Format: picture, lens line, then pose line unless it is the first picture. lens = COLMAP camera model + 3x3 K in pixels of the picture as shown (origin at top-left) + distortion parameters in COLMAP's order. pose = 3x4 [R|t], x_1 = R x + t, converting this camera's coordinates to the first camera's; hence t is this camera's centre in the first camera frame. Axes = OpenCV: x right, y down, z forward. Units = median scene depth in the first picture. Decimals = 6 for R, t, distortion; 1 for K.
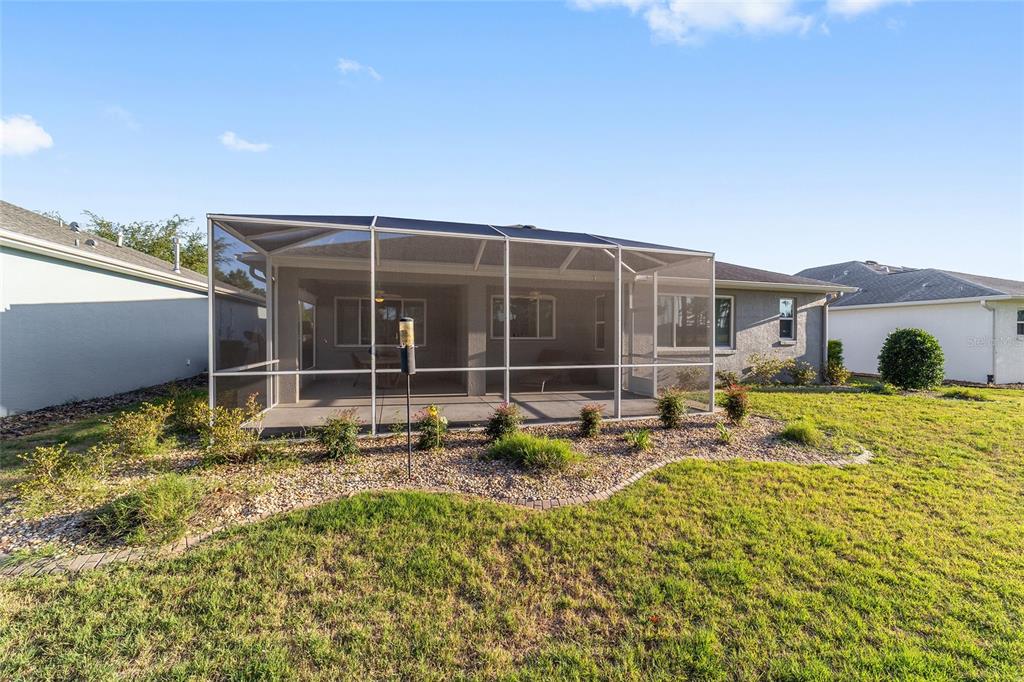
lens RADIAL K [[395.5, 0, 518.2], [0, 395.5, 346.8], [0, 0, 1]] dist [-0.015055, 0.007442]
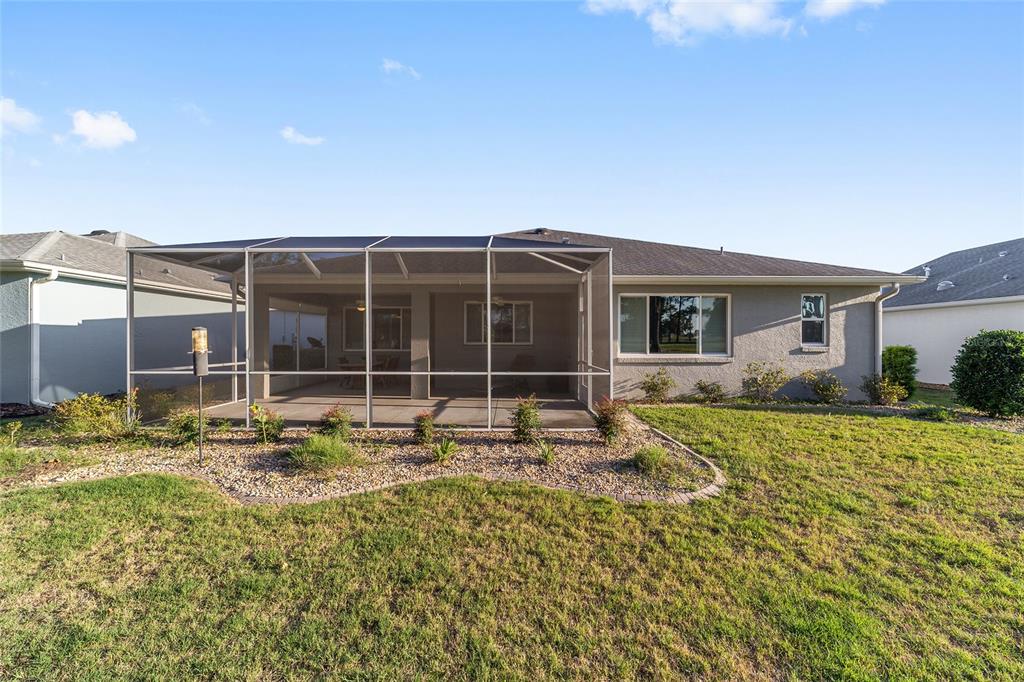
lens RADIAL K [[395.5, 0, 514.2], [0, 395.5, 342.6], [0, 0, 1]] dist [-0.015055, 0.007442]
pose [[0.956003, 0.000041, -0.293358, 0.351470], [-0.006477, 0.999759, -0.020967, -0.003961], [0.293287, 0.021944, 0.955773, 0.059398]]
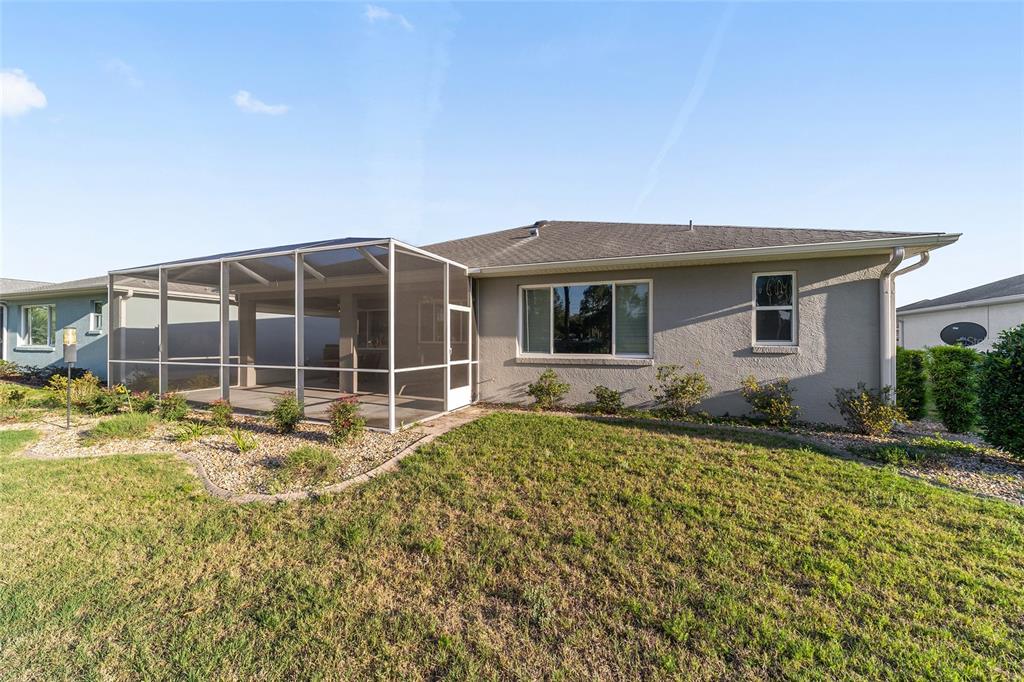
lens RADIAL K [[395.5, 0, 514.5], [0, 395.5, 335.8], [0, 0, 1]] dist [-0.015055, 0.007442]
pose [[0.788104, -0.010360, -0.615455, 0.775136], [-0.014534, 0.999266, -0.035432, -0.005377], [0.615370, 0.036869, 0.787375, 0.331776]]
